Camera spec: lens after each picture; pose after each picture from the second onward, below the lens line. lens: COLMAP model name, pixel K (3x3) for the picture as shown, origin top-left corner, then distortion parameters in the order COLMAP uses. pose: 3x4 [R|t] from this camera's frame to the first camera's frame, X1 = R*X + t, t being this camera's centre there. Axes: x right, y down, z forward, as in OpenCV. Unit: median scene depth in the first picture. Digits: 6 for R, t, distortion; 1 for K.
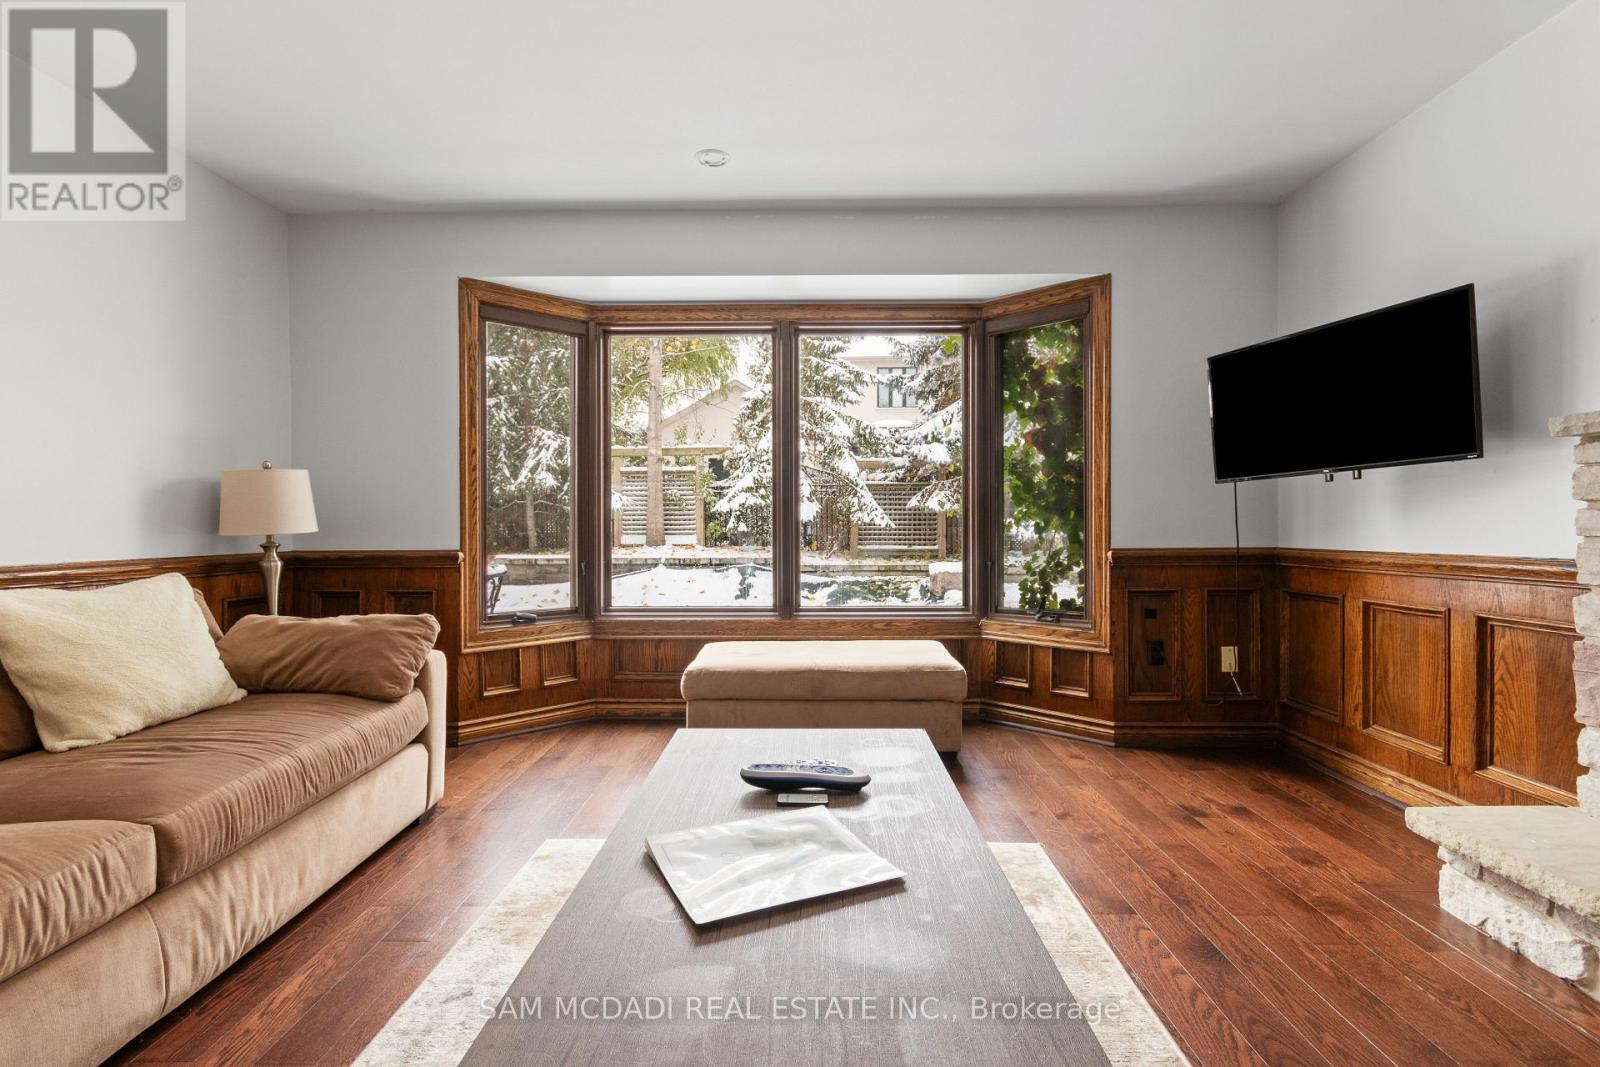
lens RADIAL K [[750.7, 0, 800.0], [0, 750.7, 533.5], [0, 0, 1]] dist [0.017627, -0.000164]
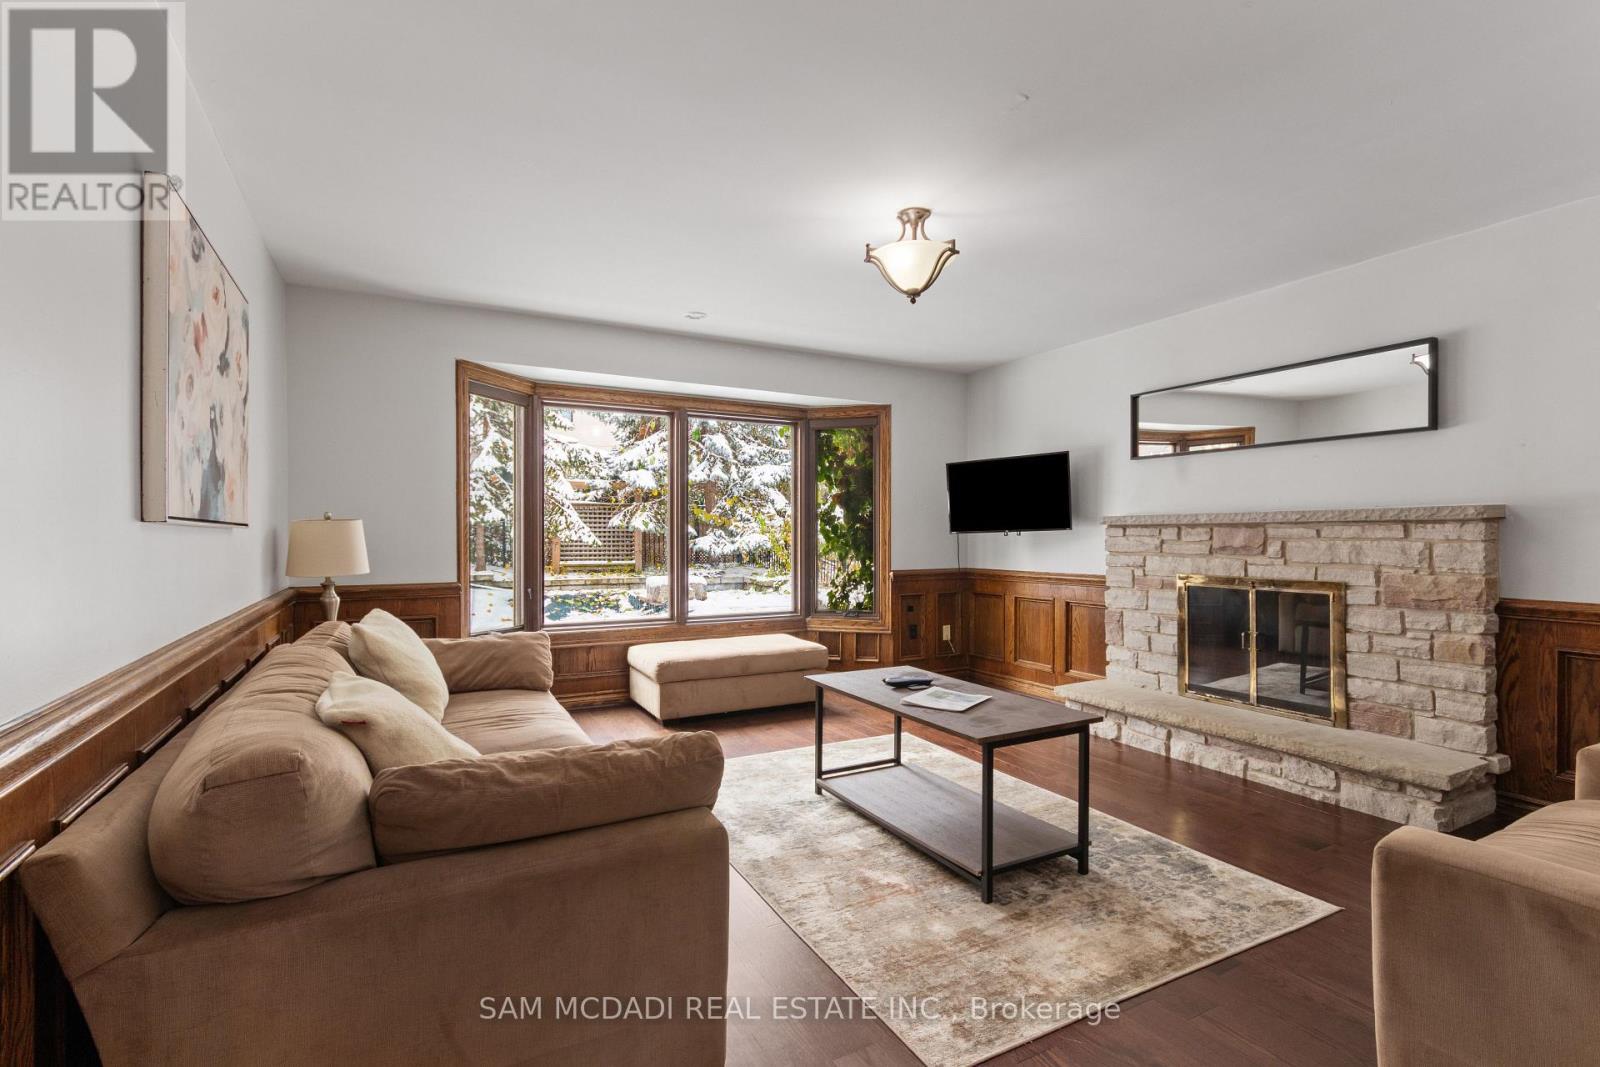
lens RADIAL K [[756.9, 0, 800.0], [0, 756.9, 541.3], [0, 0, 1]] dist [-0.001297, -0.000232]
pose [[0.869525, -0.001616, 0.493887, -0.545367], [0.001556, 0.999999, 0.000533, -0.042160], [-0.493887, 0.000305, 0.869526, -0.324960]]
